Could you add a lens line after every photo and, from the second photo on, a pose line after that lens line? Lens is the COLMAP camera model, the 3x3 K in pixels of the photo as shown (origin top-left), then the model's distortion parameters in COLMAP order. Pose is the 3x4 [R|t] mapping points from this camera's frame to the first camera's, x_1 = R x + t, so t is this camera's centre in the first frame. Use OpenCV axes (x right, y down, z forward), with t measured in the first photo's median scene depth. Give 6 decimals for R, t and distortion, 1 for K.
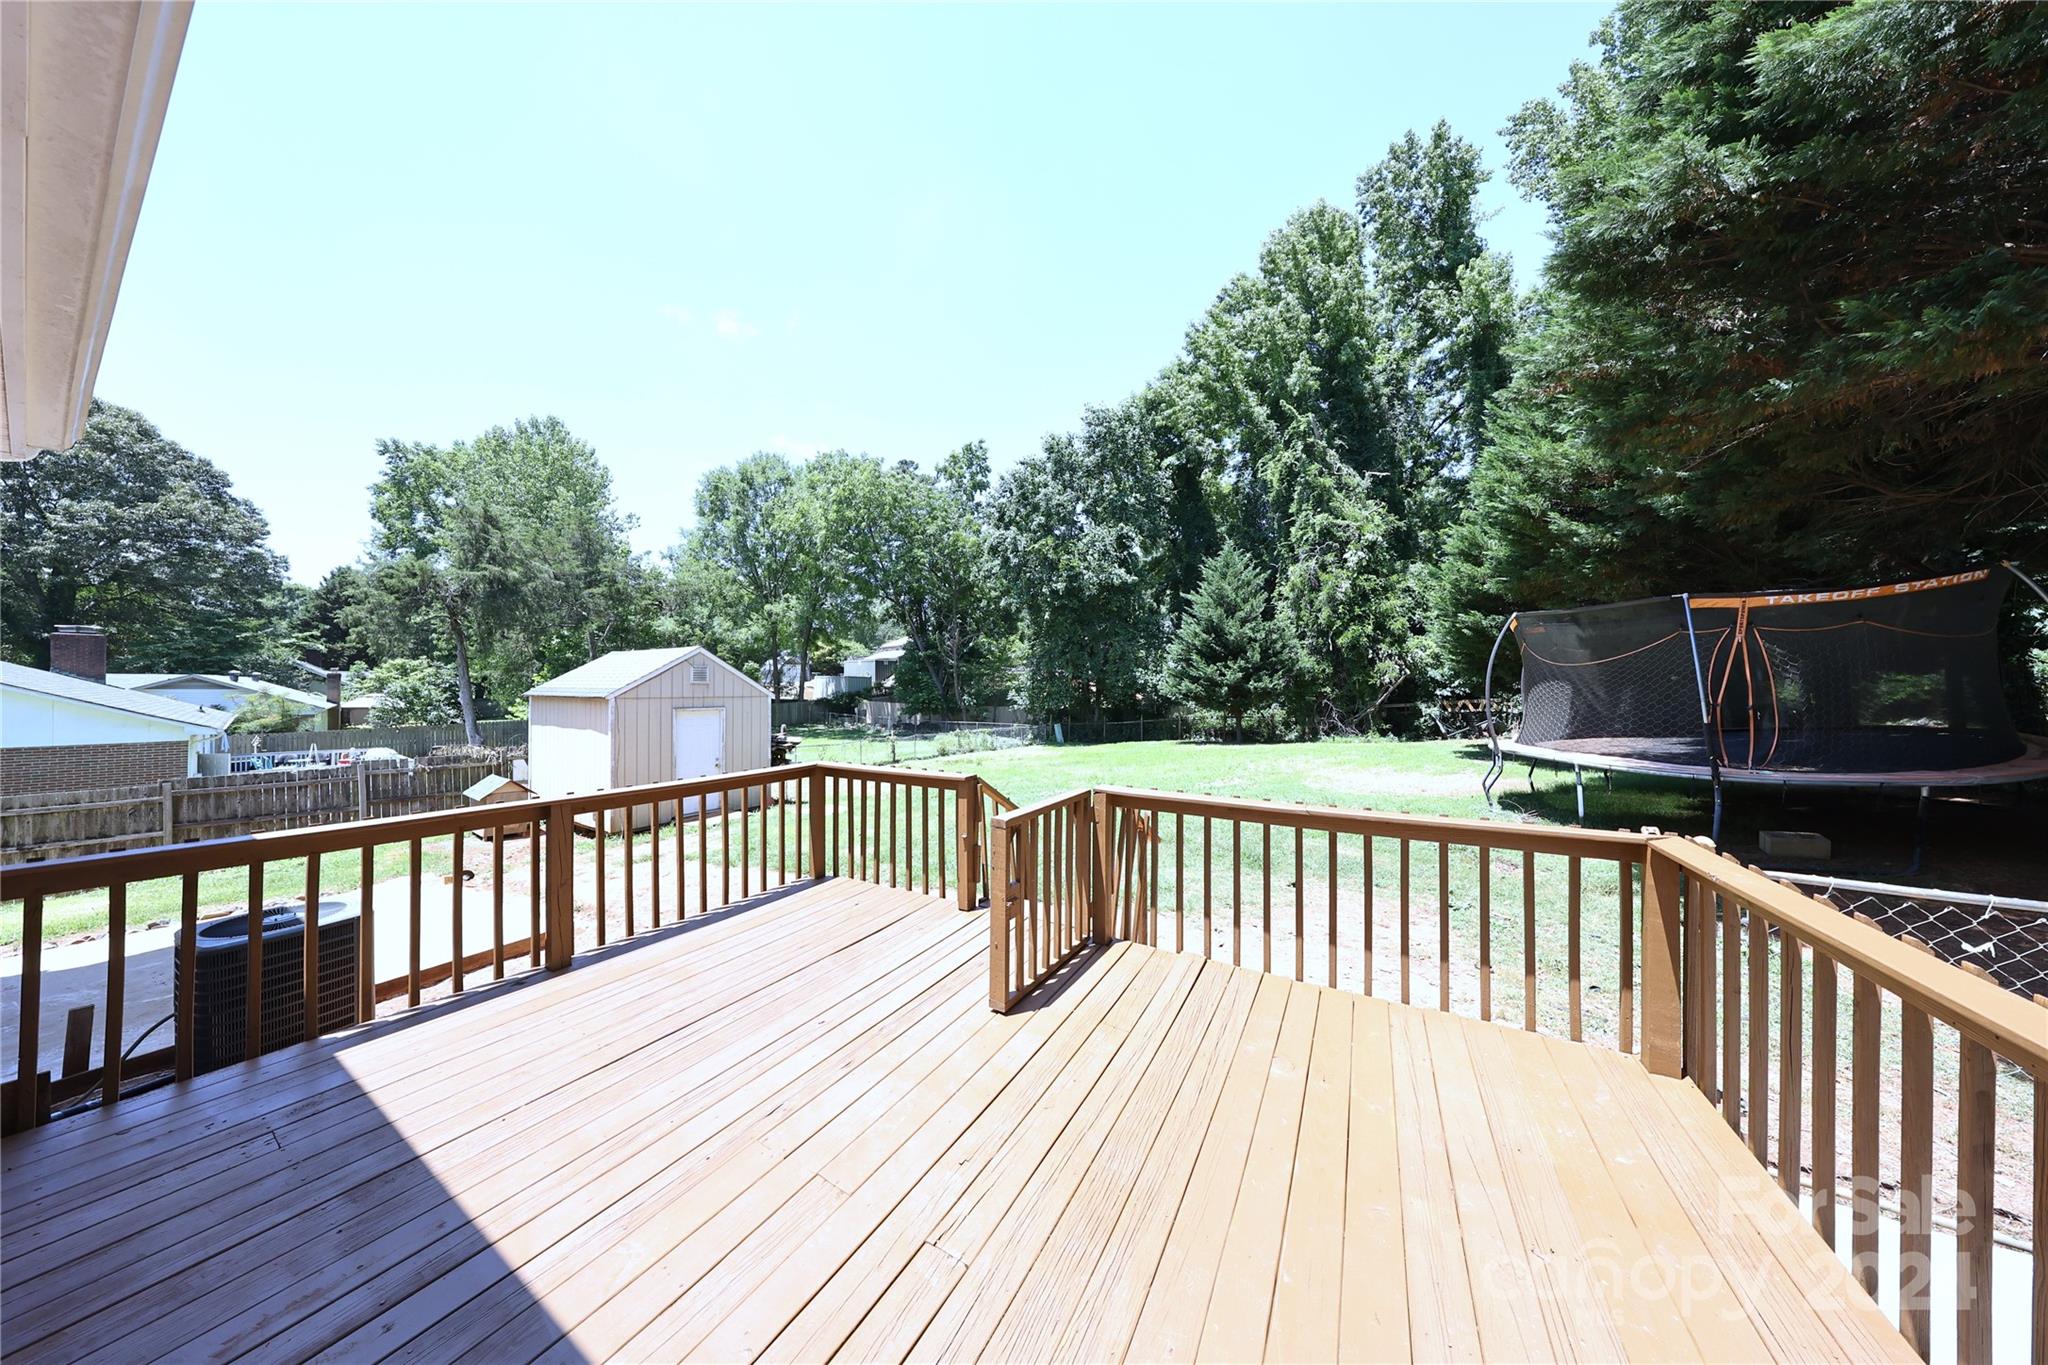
lens RADIAL K [[598.5, 0, 1024.0], [0, 598.5, 682.5], [0, 0, 1]] dist [0.000424, -0.000014]
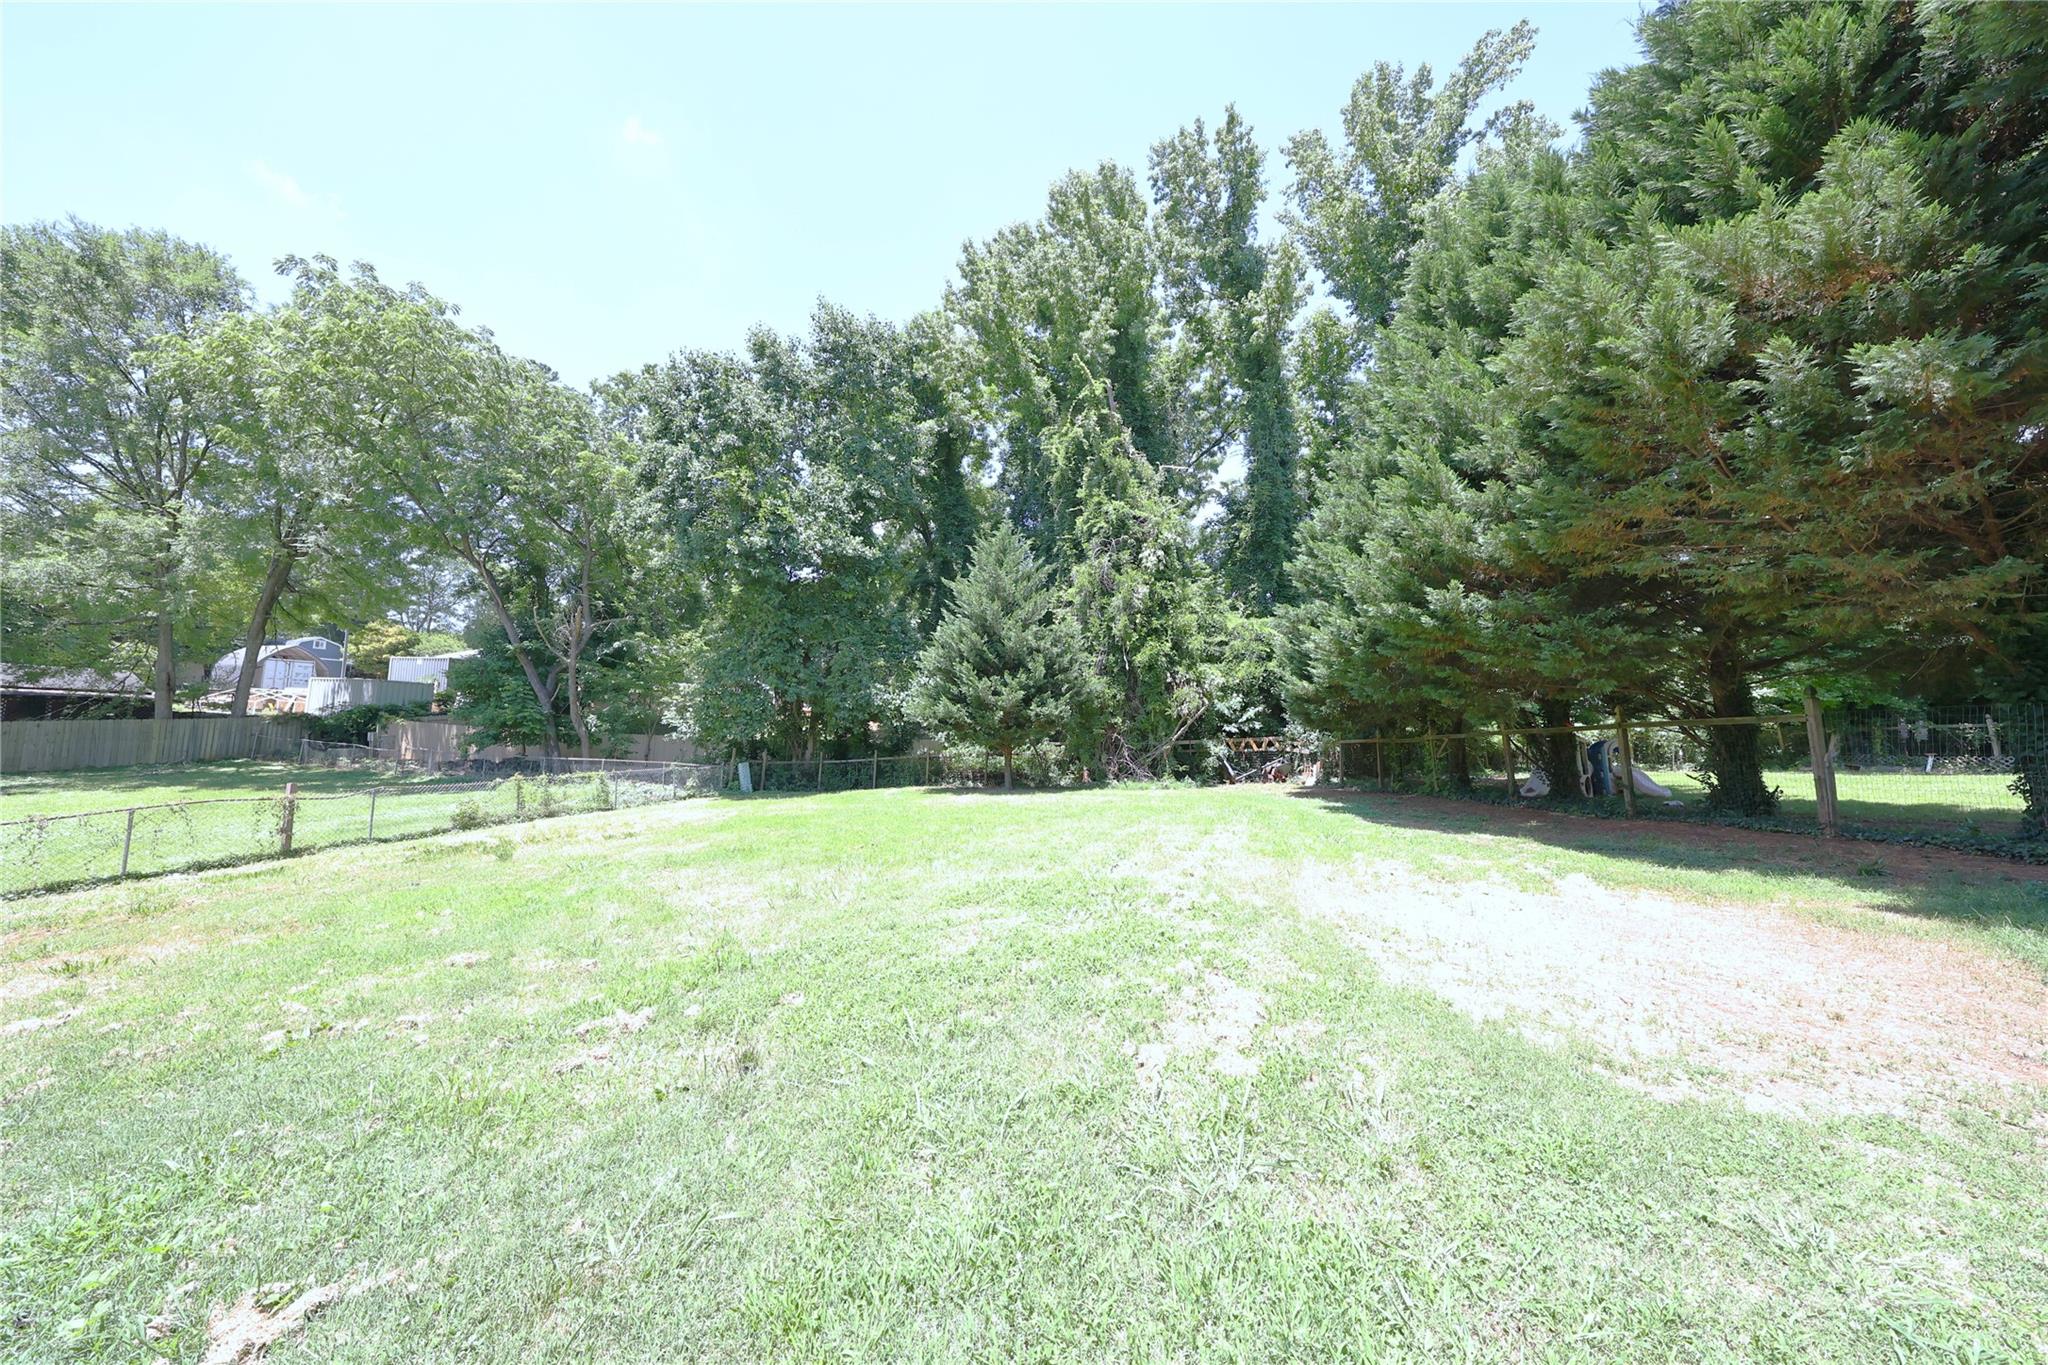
lens RADIAL K [[598.5, 0, 1024.0], [0, 598.5, 682.5], [0, 0, 1]] dist [0.000424, -0.000014]
pose [[0.902536, 0.060791, 0.426301, 0.054925], [-0.034241, 0.996982, -0.069679, 0.019685], [-0.429250, 0.048291, 0.901894, 0.323890]]
